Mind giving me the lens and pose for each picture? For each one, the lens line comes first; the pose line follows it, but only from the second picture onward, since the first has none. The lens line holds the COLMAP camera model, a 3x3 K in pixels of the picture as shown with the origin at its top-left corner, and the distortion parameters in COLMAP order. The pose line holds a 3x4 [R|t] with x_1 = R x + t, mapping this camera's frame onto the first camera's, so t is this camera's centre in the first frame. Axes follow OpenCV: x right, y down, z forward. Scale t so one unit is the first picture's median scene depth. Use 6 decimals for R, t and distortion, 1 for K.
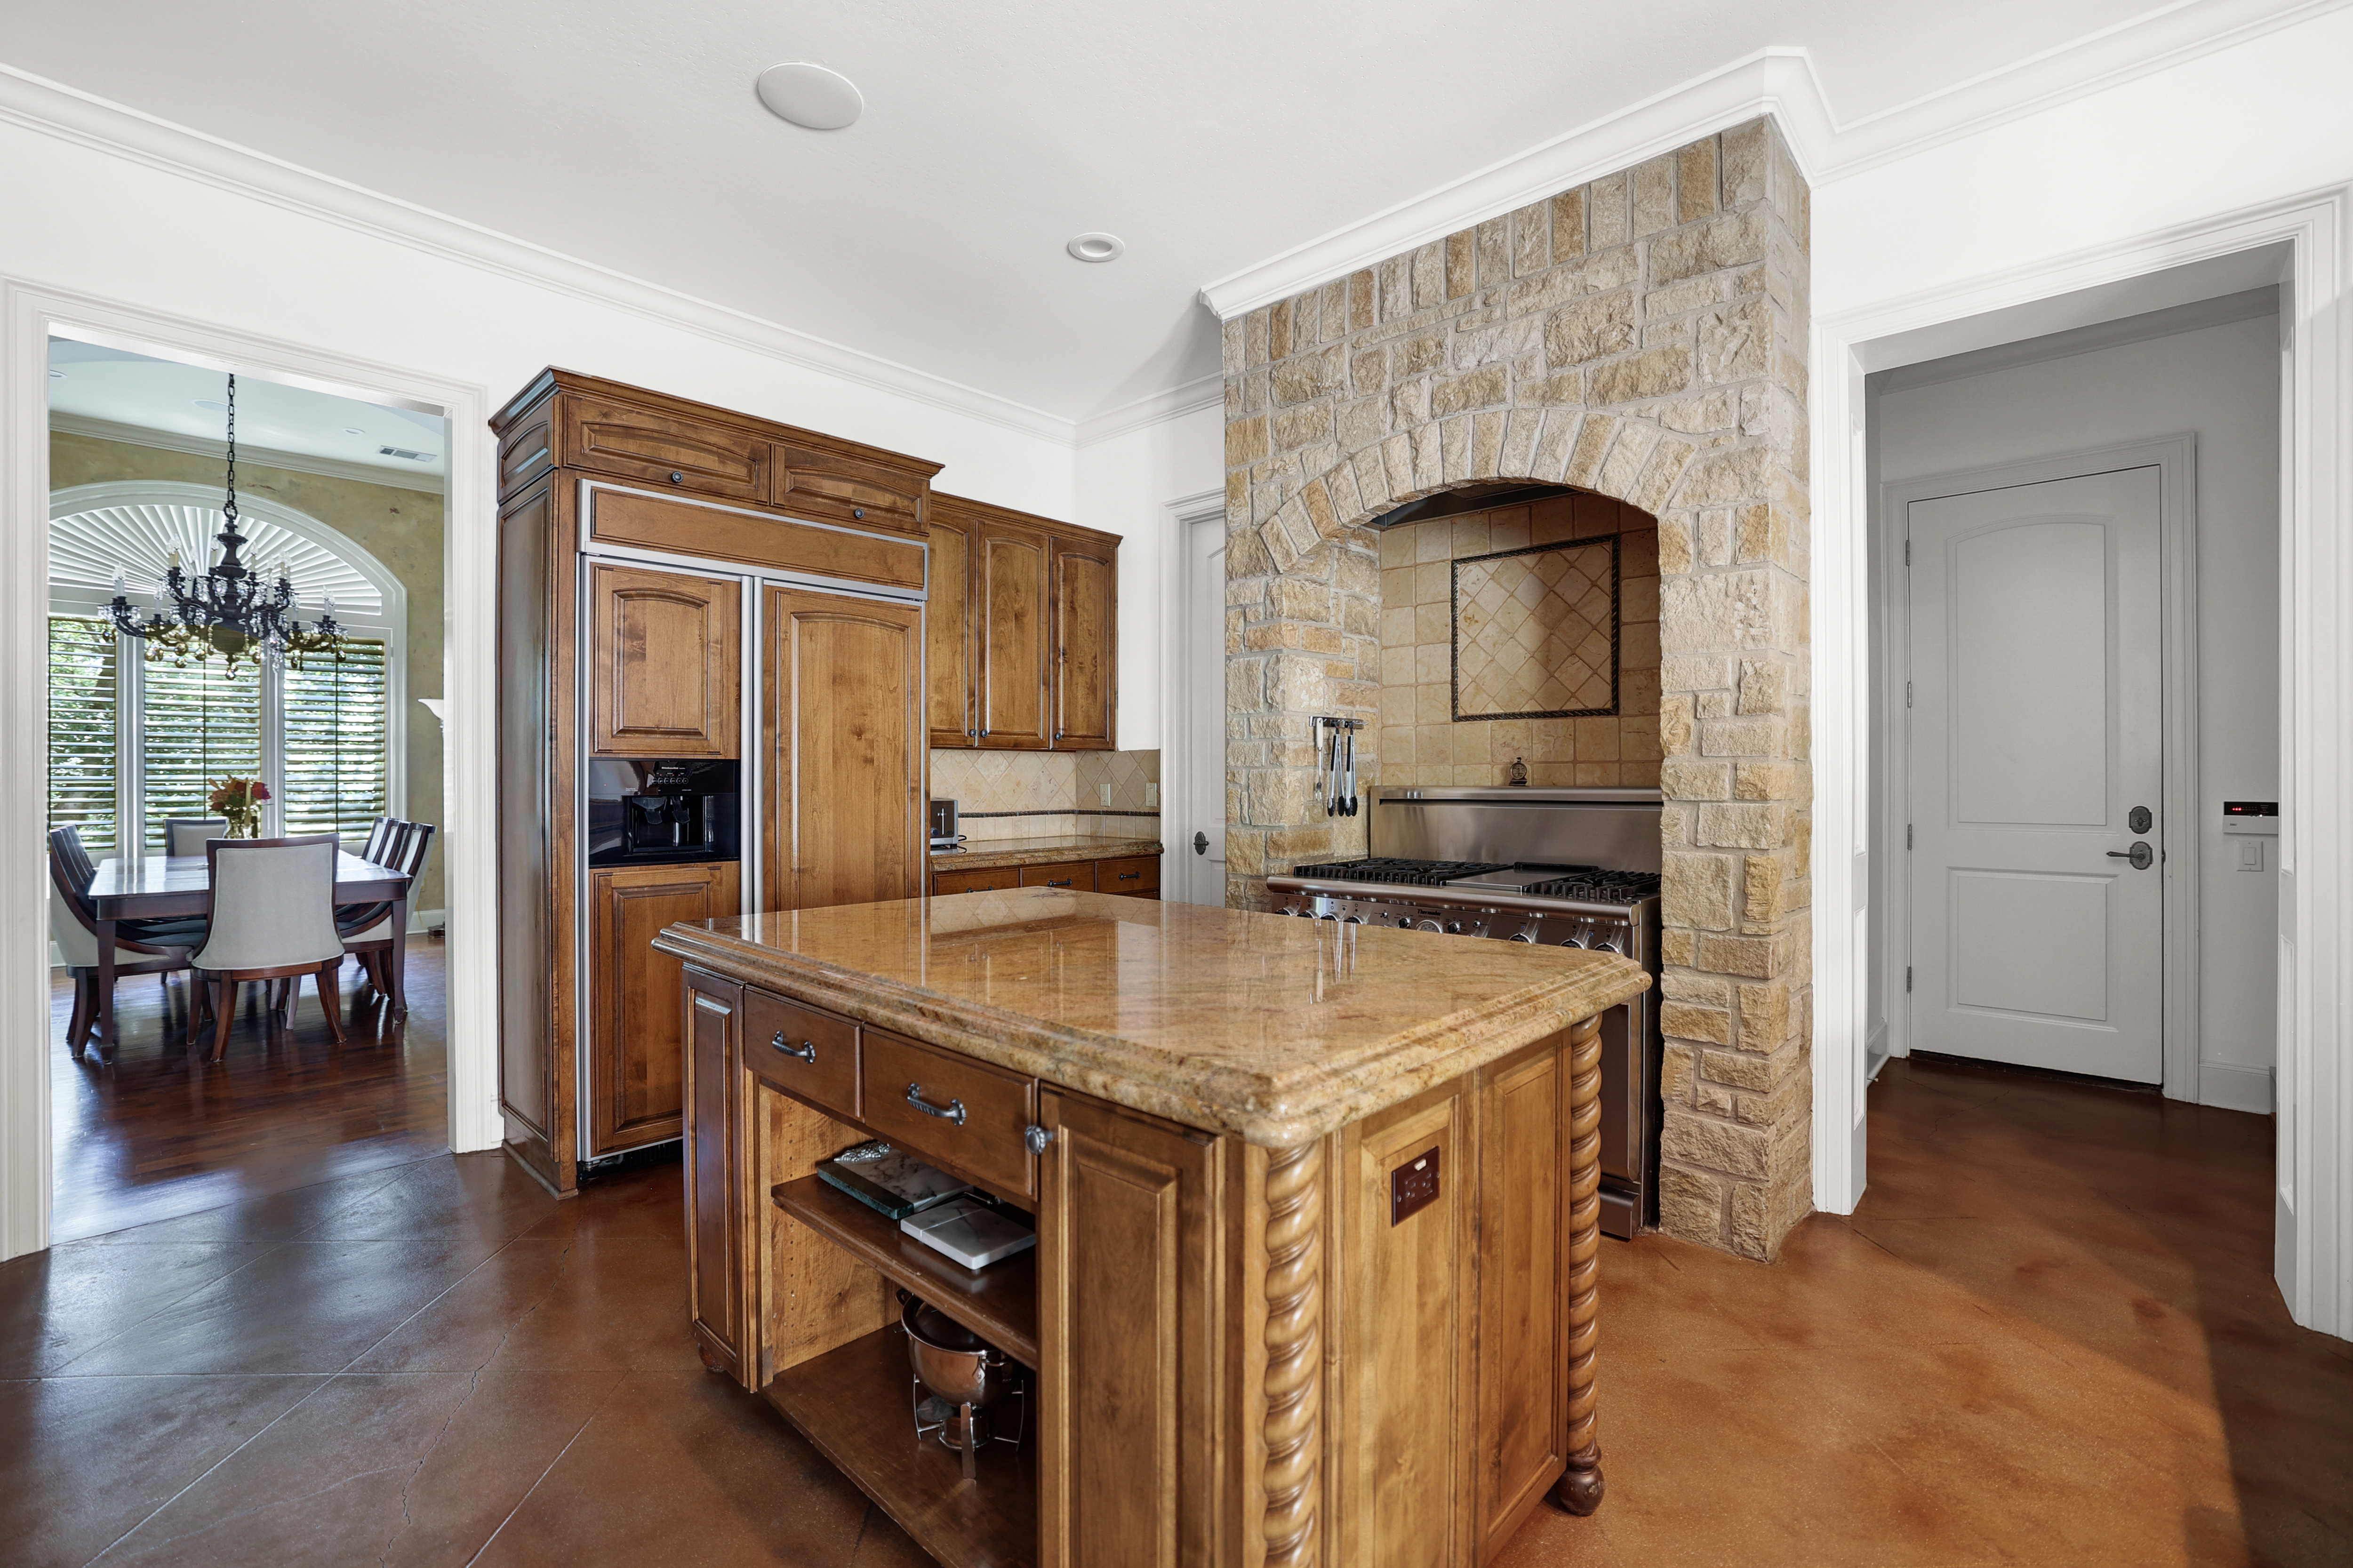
lens RADIAL K [[1007.7, 0, 1199.7], [0, 1007.7, 777.1], [0, 0, 1]] dist [0.004953, 0.000359]
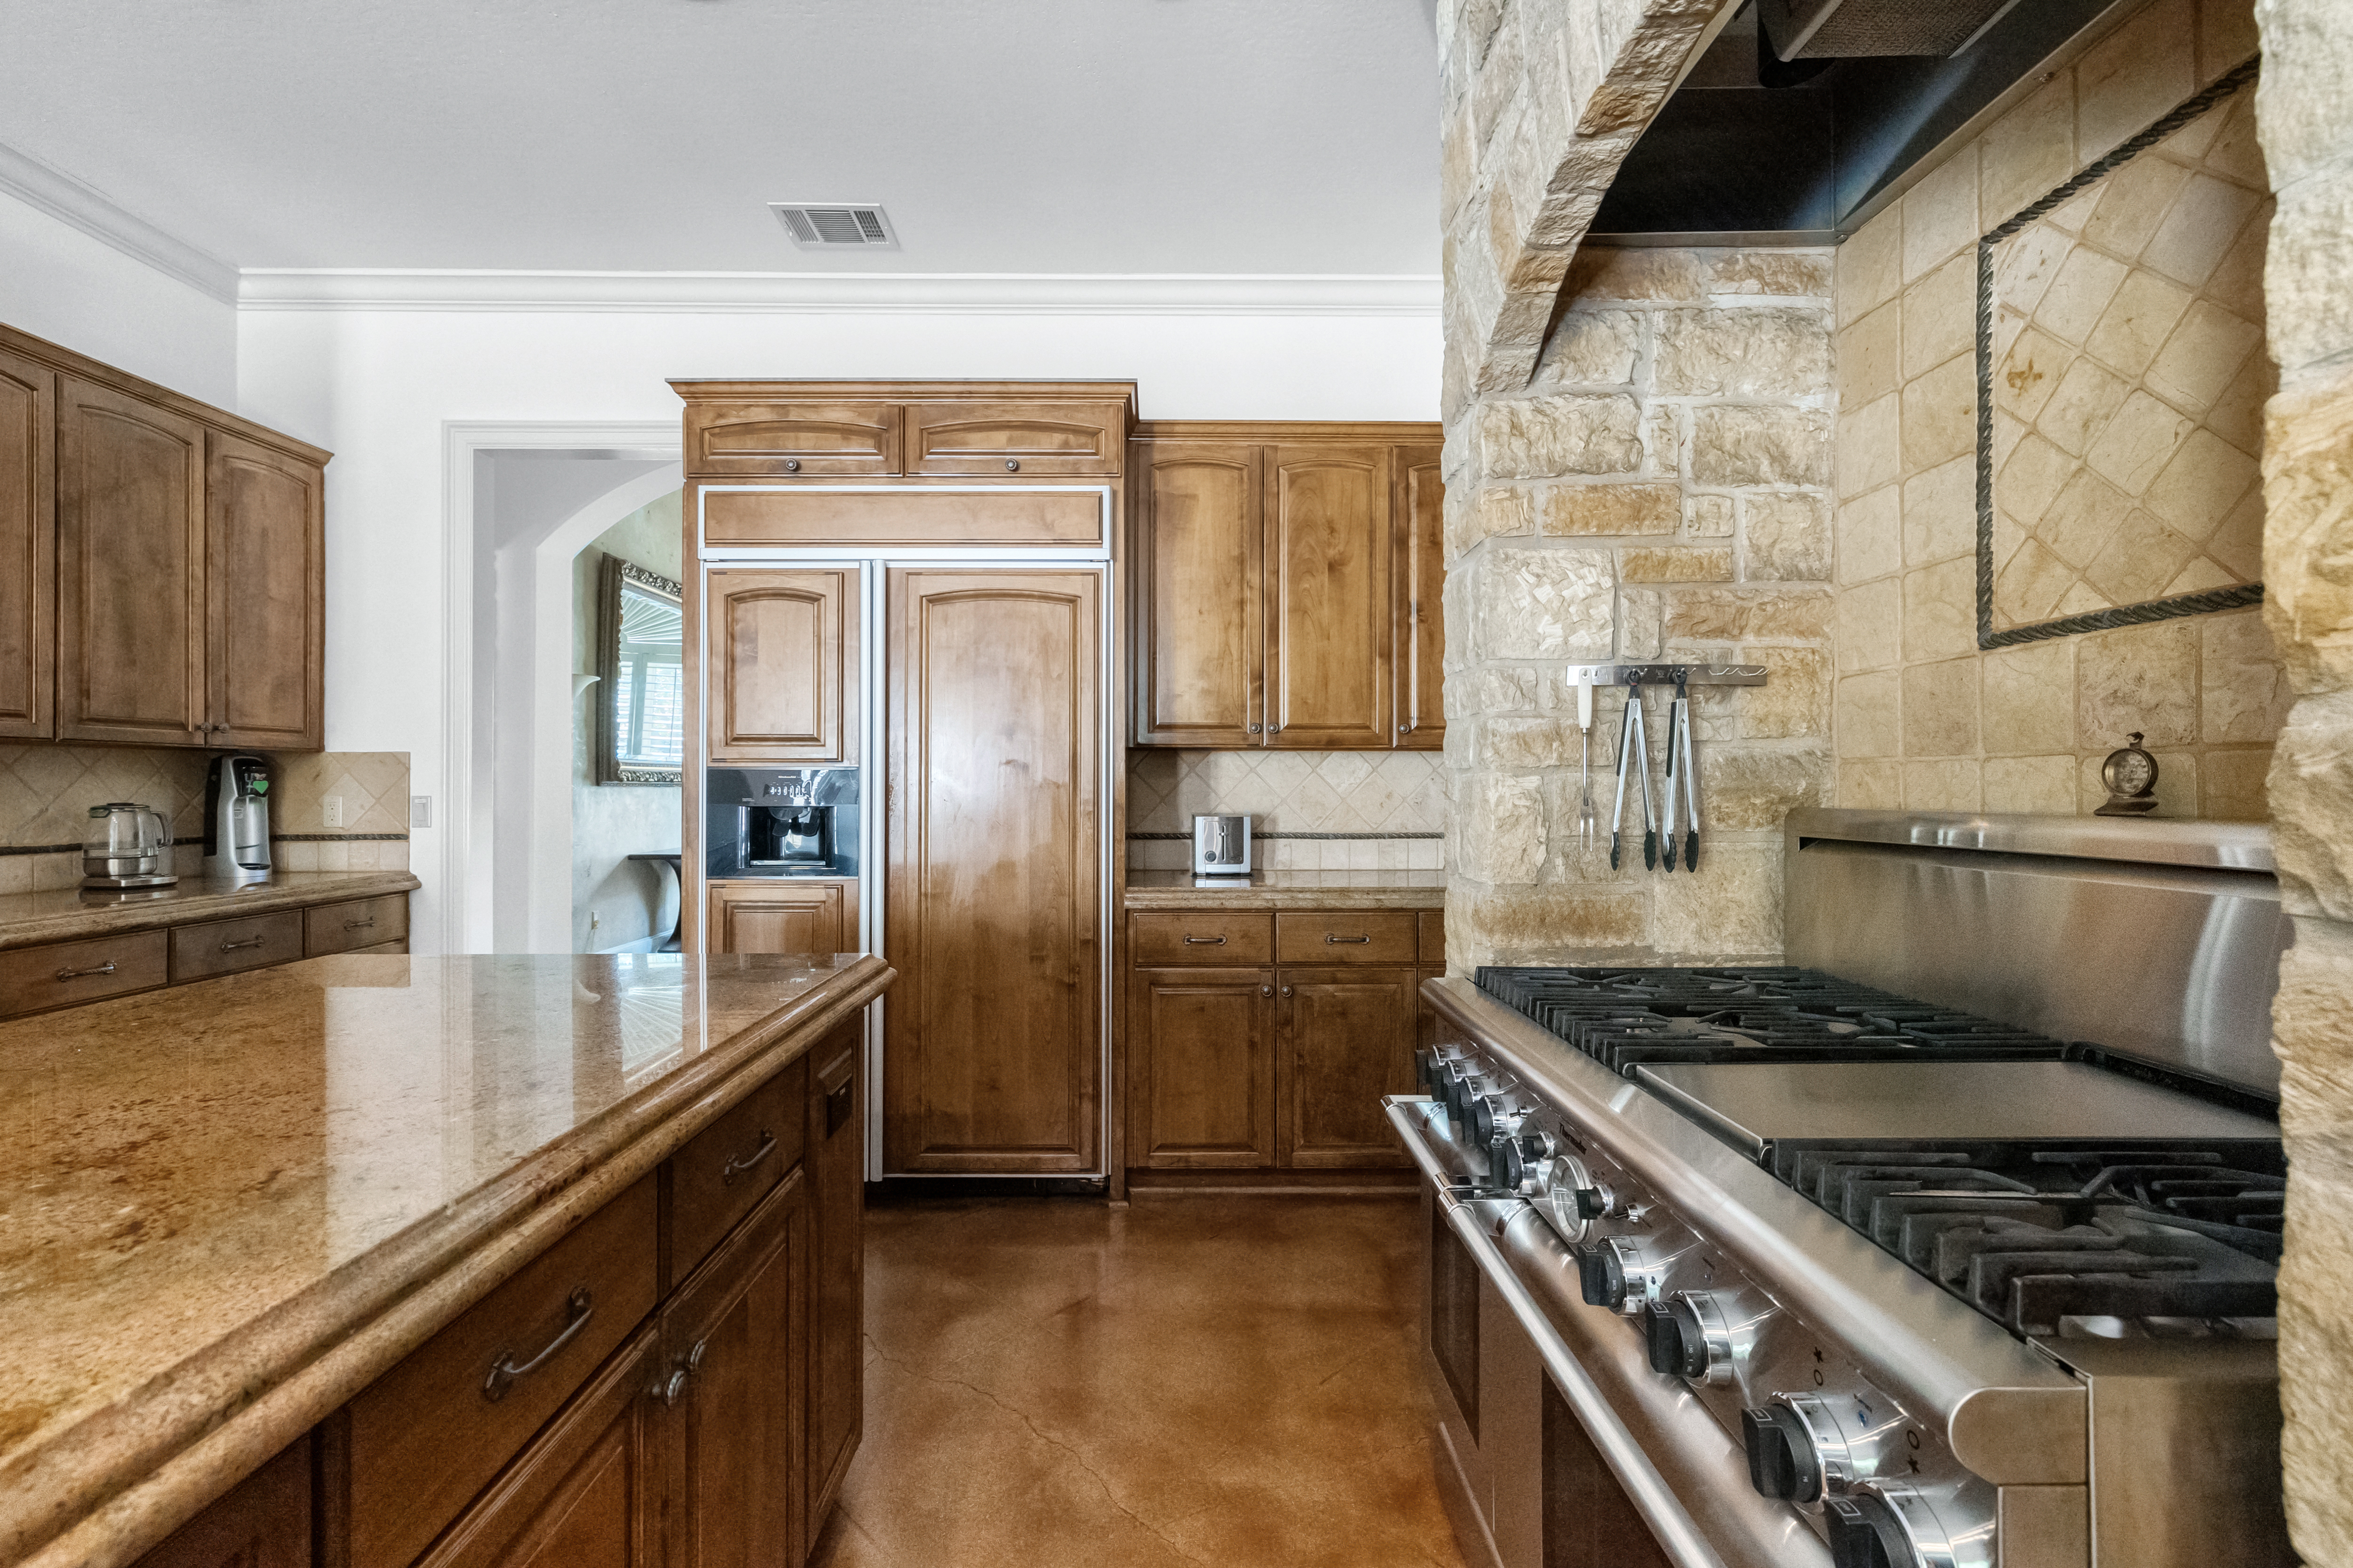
lens RADIAL K [[1007.7, 0, 1186.2], [0, 1007.7, 790.2], [0, 0, 1]] dist [0.004953, 0.000359]
pose [[0.681713, 0.004045, -0.731608, 0.329752], [-0.000527, 0.999987, 0.005038, -0.001213], [0.731619, -0.003049, 0.681707, 0.500111]]
